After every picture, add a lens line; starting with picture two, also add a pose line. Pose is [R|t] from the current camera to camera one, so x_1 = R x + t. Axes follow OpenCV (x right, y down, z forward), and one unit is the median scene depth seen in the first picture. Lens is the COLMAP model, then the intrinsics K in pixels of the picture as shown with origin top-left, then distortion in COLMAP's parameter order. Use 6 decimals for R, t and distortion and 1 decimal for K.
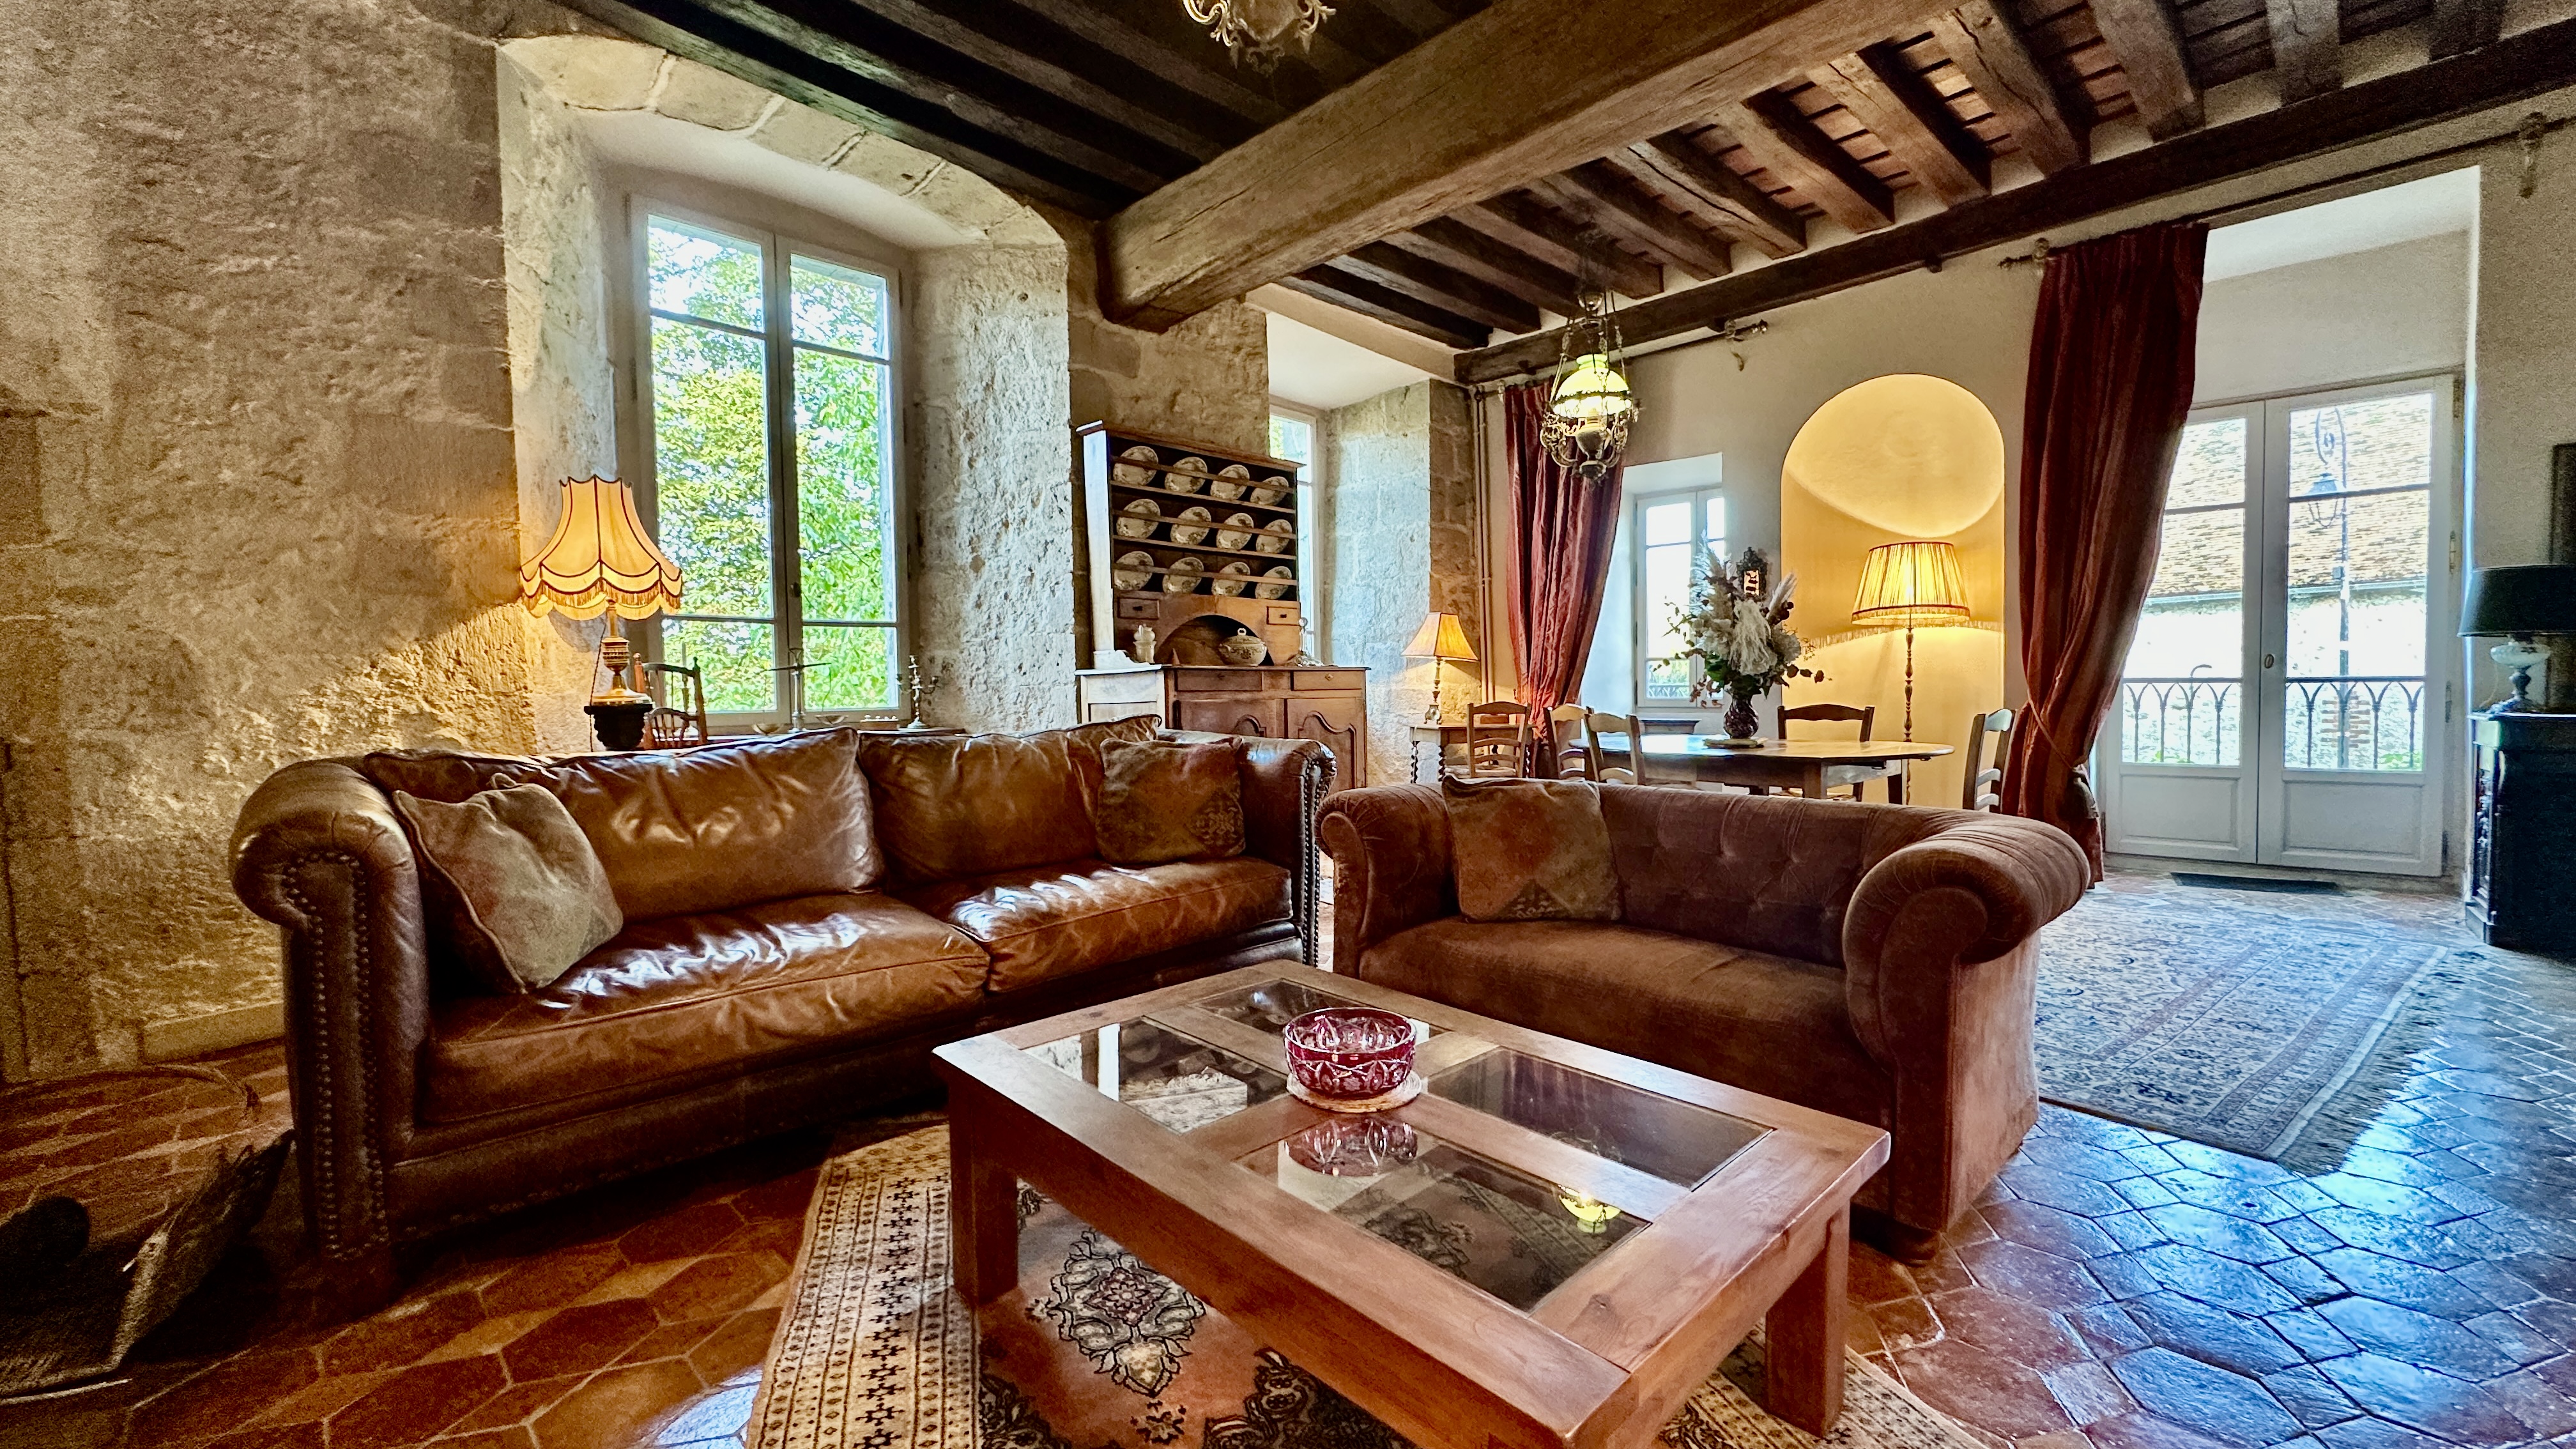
lens RADIAL K [[1007.5, 0, 1292.4], [0, 1007.5, 729.4], [0, 0, 1]] dist [-0.002678, -0.000160]
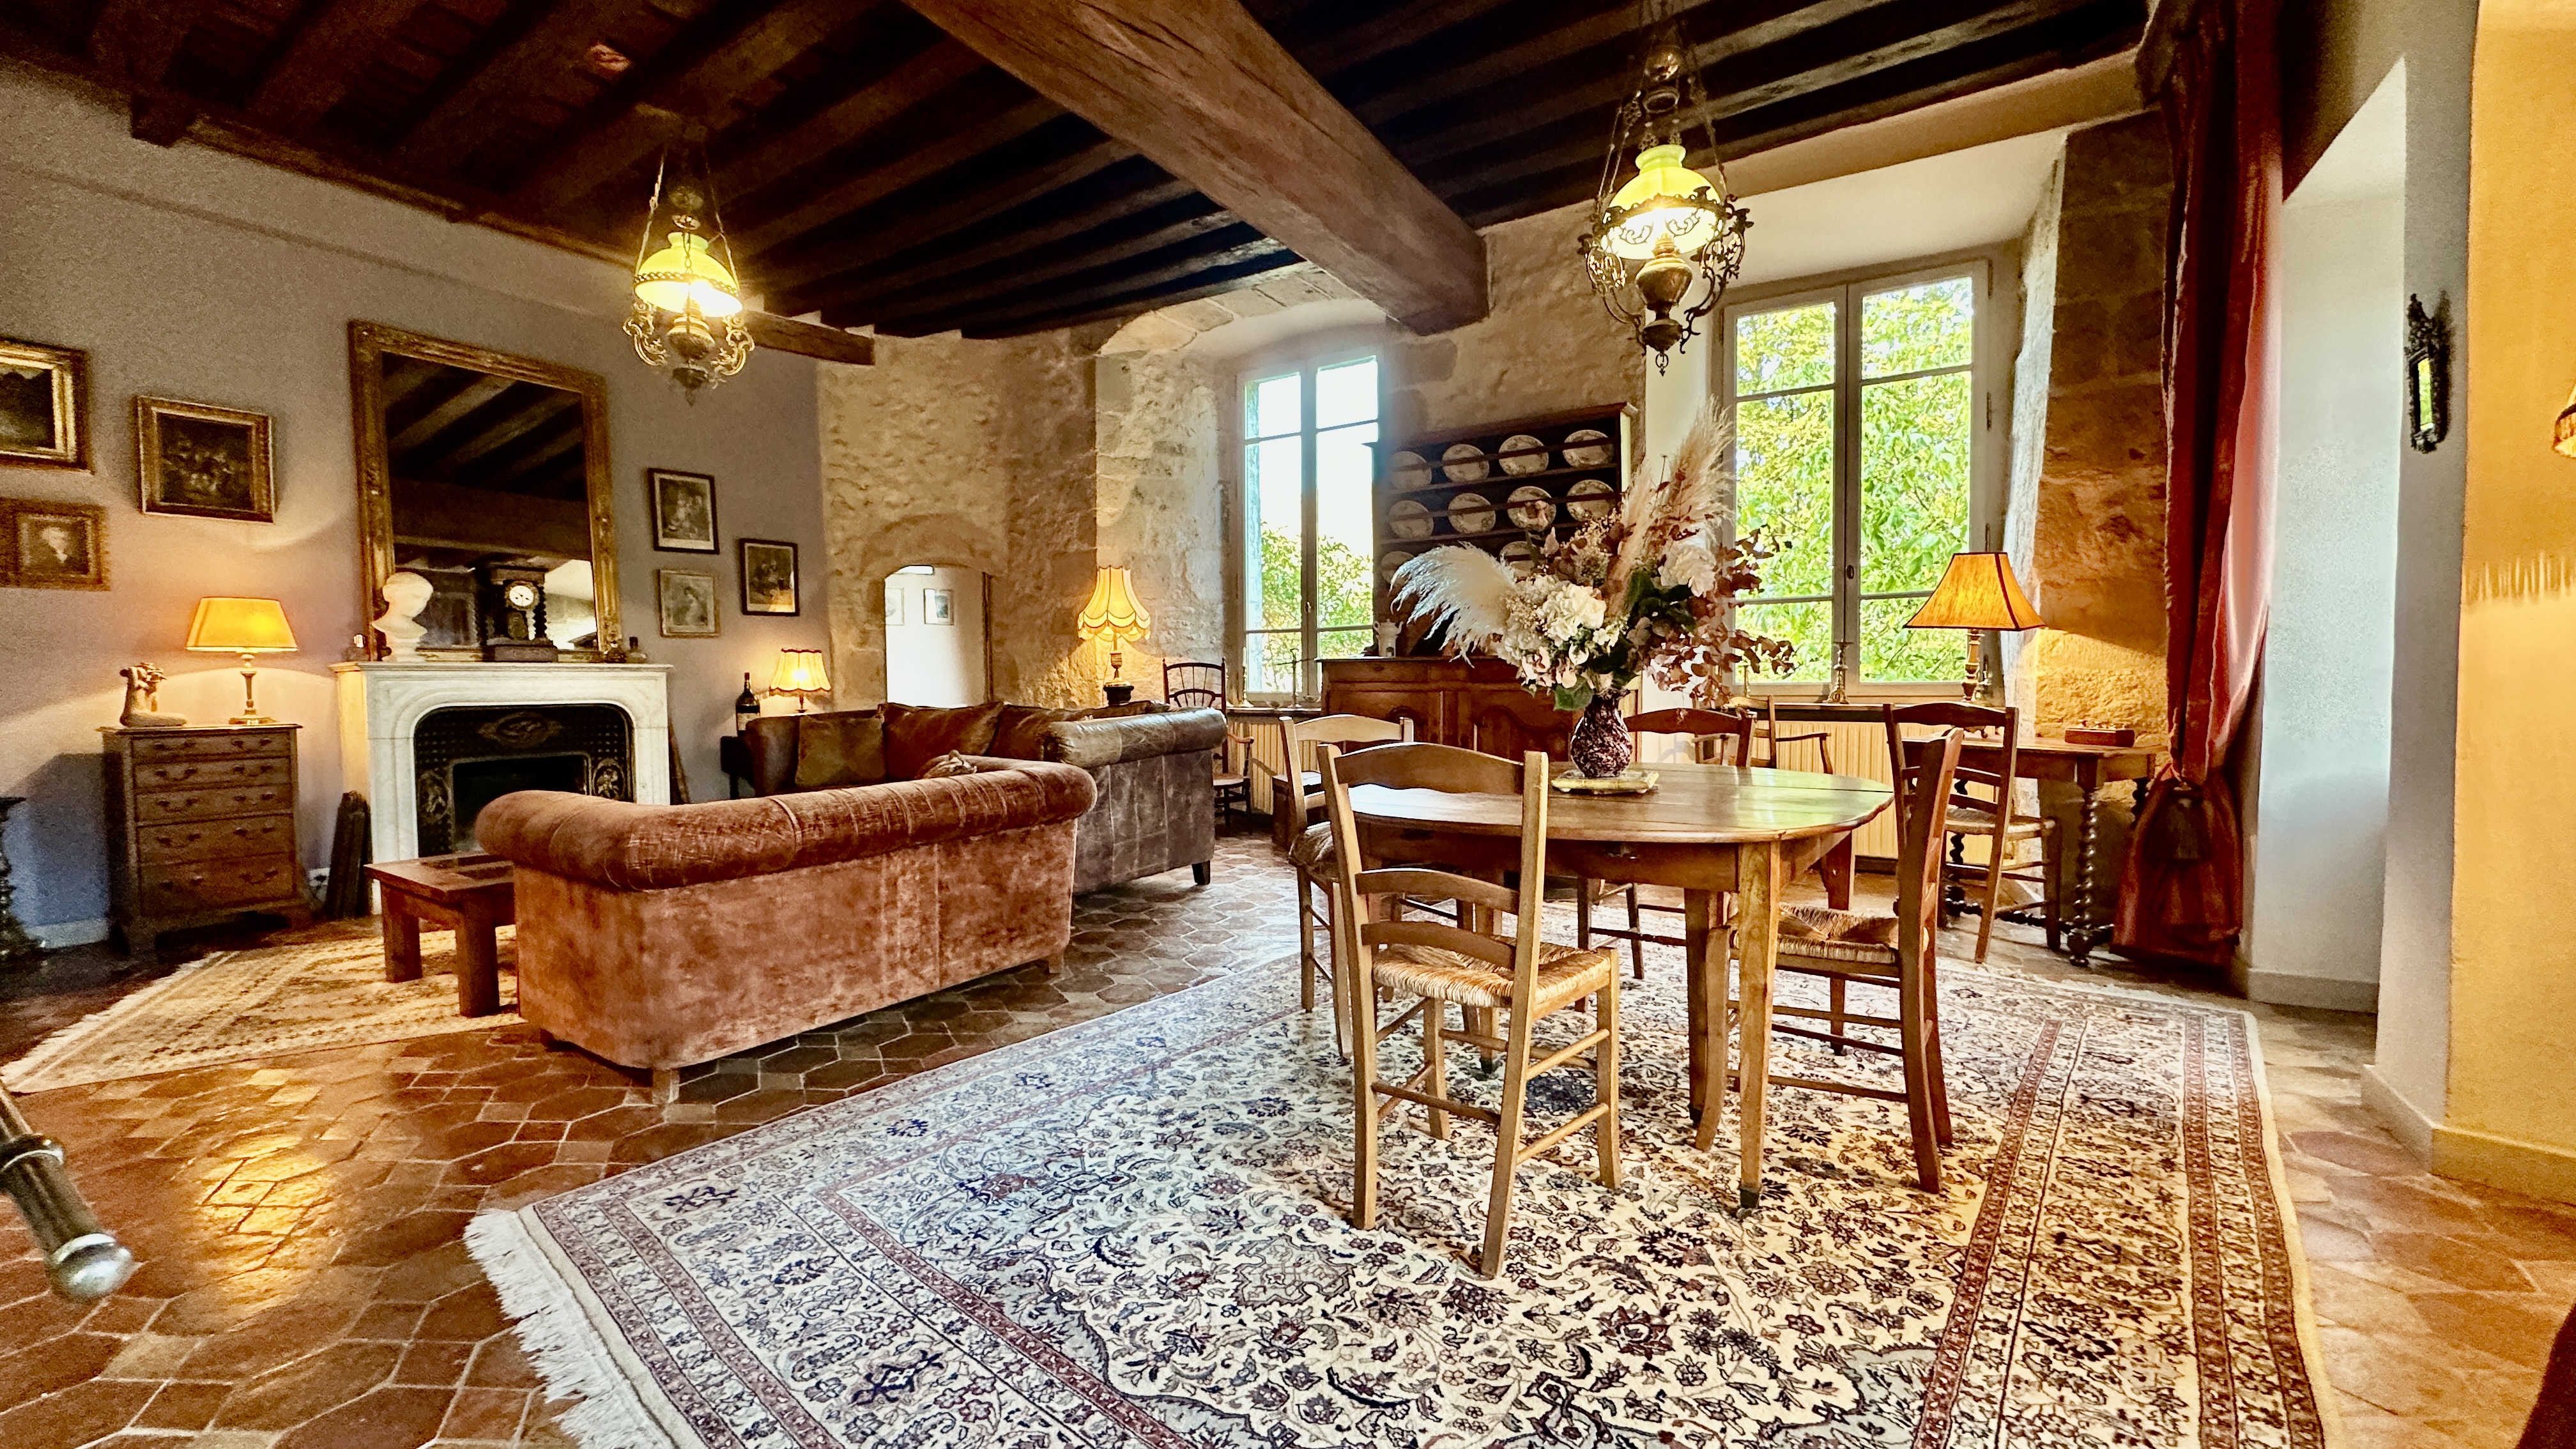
lens RADIAL K [[1007.5, 0, 1289.6], [0, 1007.5, 720.5], [0, 0, 1]] dist [-0.002678, -0.000160]
pose [[0.223364, 0.051024, -0.973399, 1.453543], [-0.030676, 0.998502, 0.045301, -0.064699], [0.974252, 0.019741, 0.224595, 1.062479]]
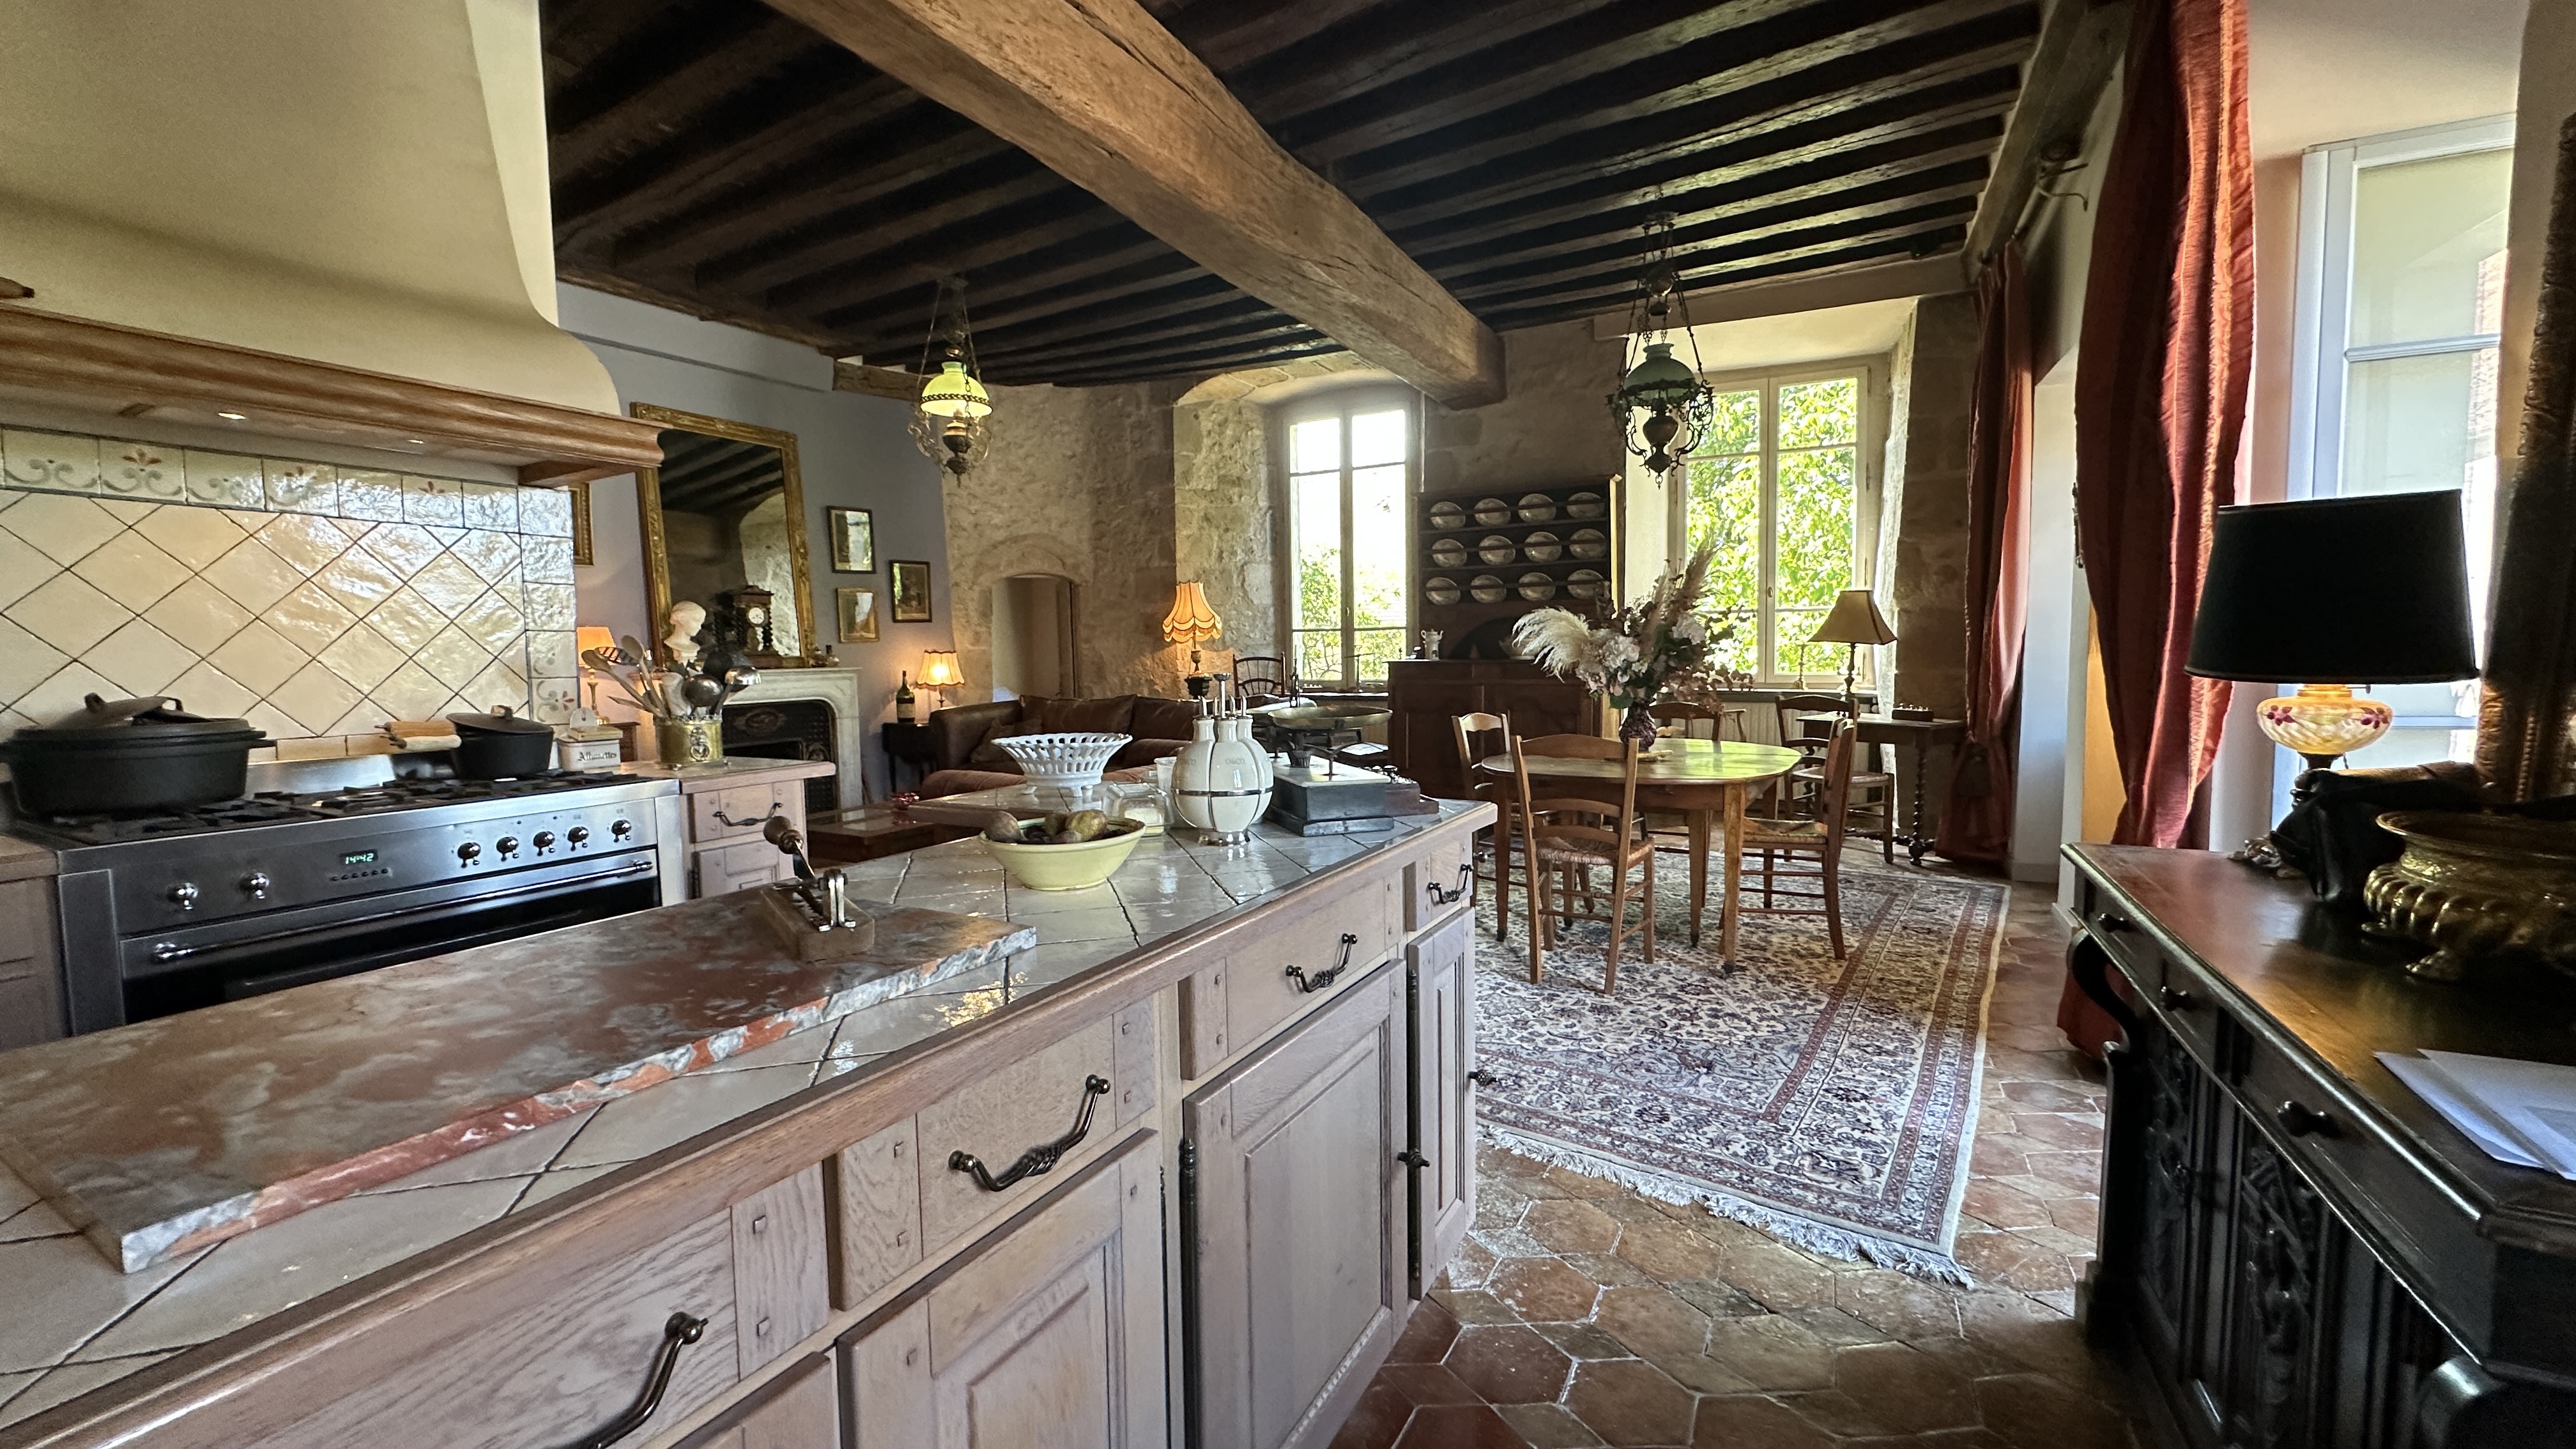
lens RADIAL K [[1007.5, 0, 1290.1], [0, 1007.5, 724.8], [0, 0, 1]] dist [-0.002678, -0.000160]
pose [[0.296310, 0.083293, -0.951453, 1.908529], [-0.022324, 0.996522, 0.080286, -0.126266], [0.954831, -0.002549, 0.297138, 0.609942]]
